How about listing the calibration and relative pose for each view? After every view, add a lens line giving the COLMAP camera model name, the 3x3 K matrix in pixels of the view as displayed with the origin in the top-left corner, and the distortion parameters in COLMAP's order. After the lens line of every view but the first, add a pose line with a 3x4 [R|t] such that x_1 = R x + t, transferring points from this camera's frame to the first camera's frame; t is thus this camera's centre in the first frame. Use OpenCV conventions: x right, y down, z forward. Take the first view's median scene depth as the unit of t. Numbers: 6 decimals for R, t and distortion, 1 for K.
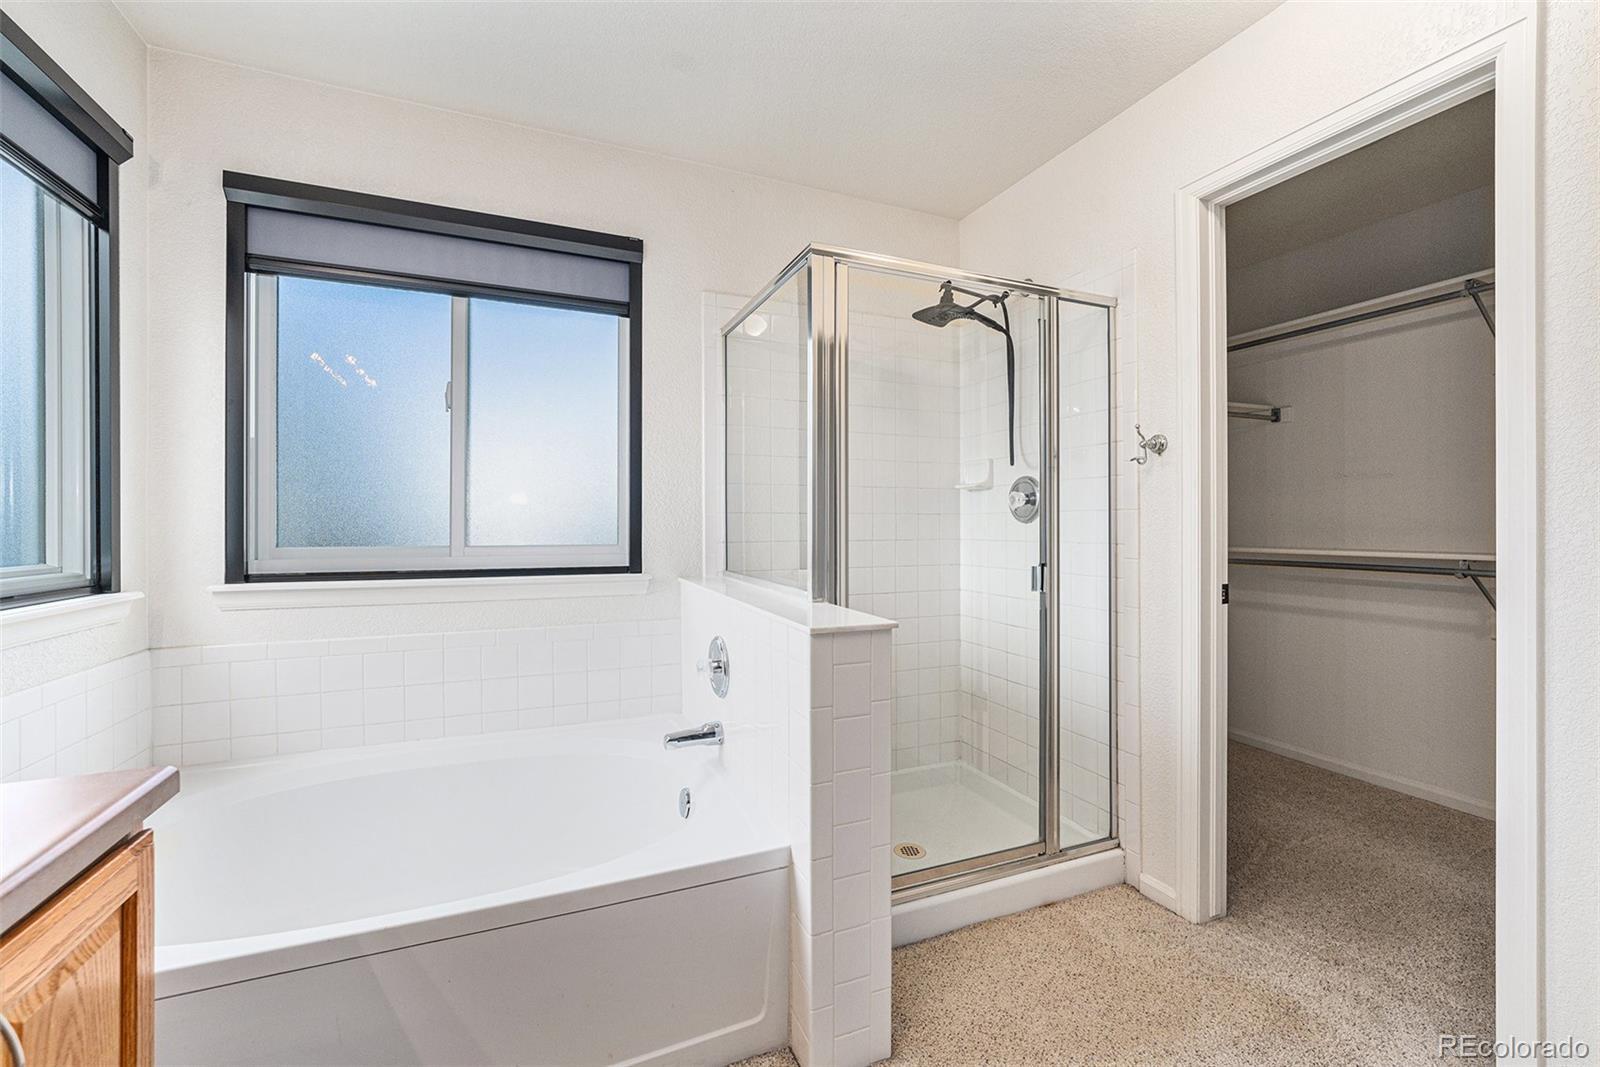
lens RADIAL K [[657.5, 0, 793.1], [0, 657.5, 531.5], [0, 0, 1]] dist [-0.002519, -0.000272]
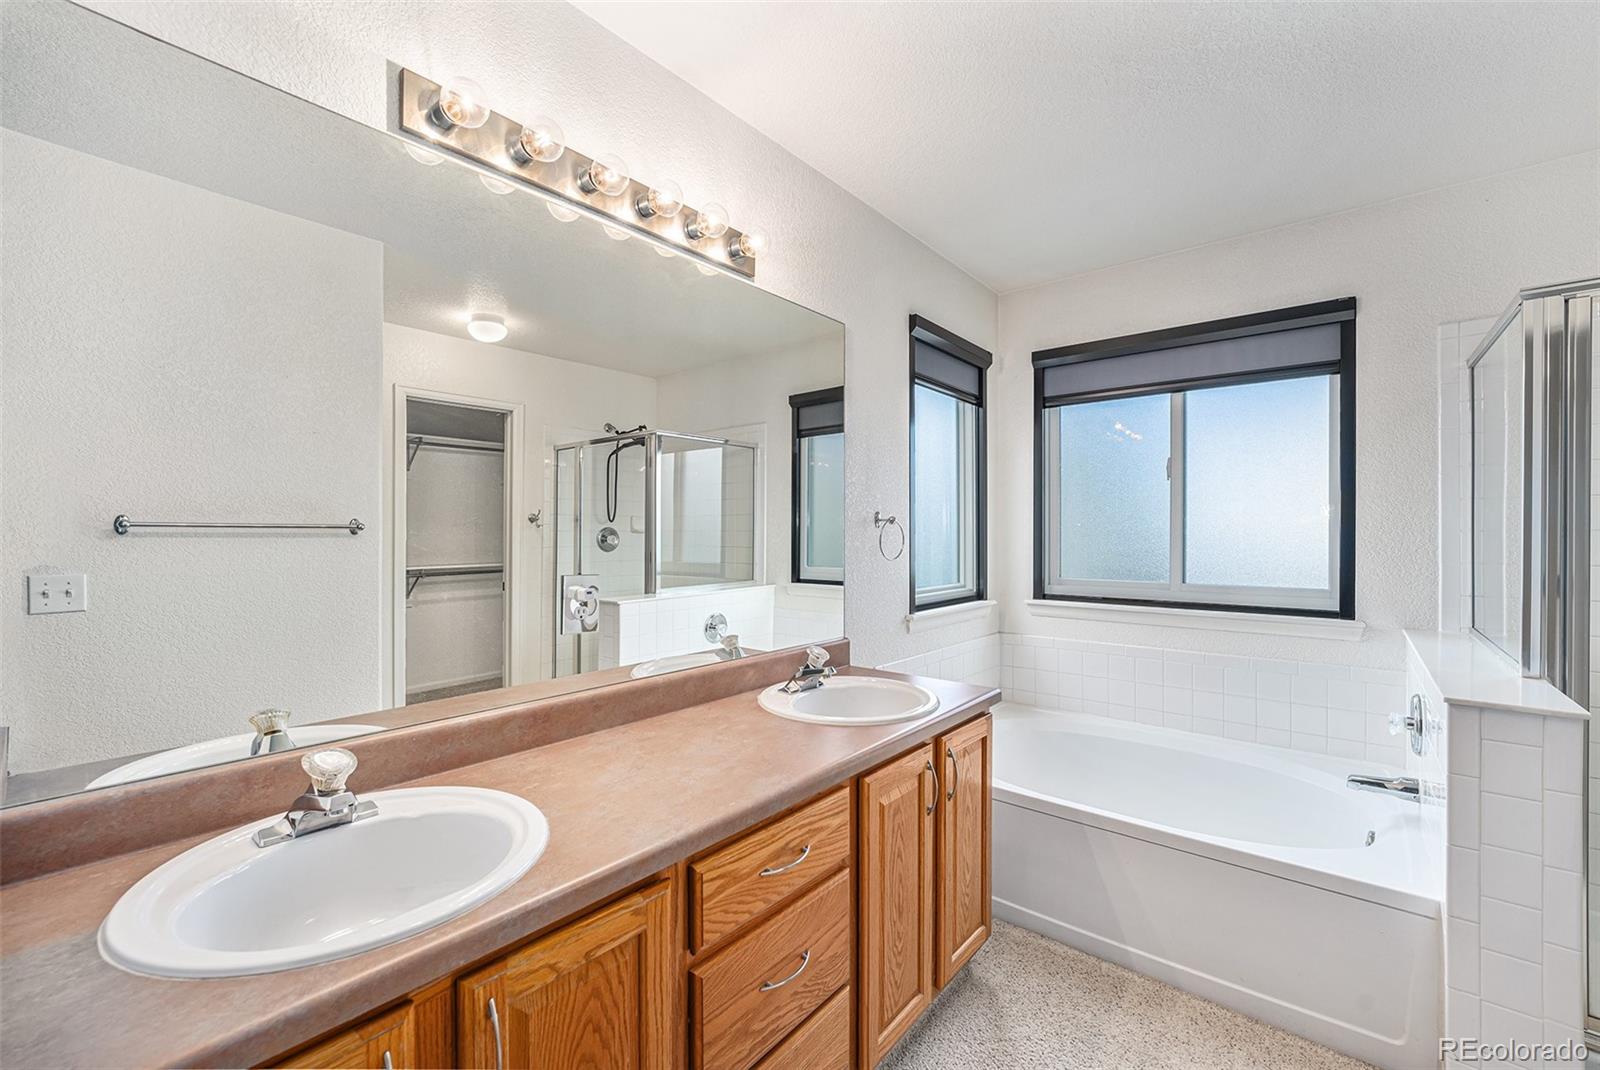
lens RADIAL K [[657.5, 0, 793.1], [0, 657.5, 533.0], [0, 0, 1]] dist [-0.002519, -0.000272]
pose [[0.458758, -0.001834, -0.888559, 0.336239], [-0.002427, 0.999992, -0.003317, -0.080746], [0.888558, 0.003678, 0.458750, -0.306451]]
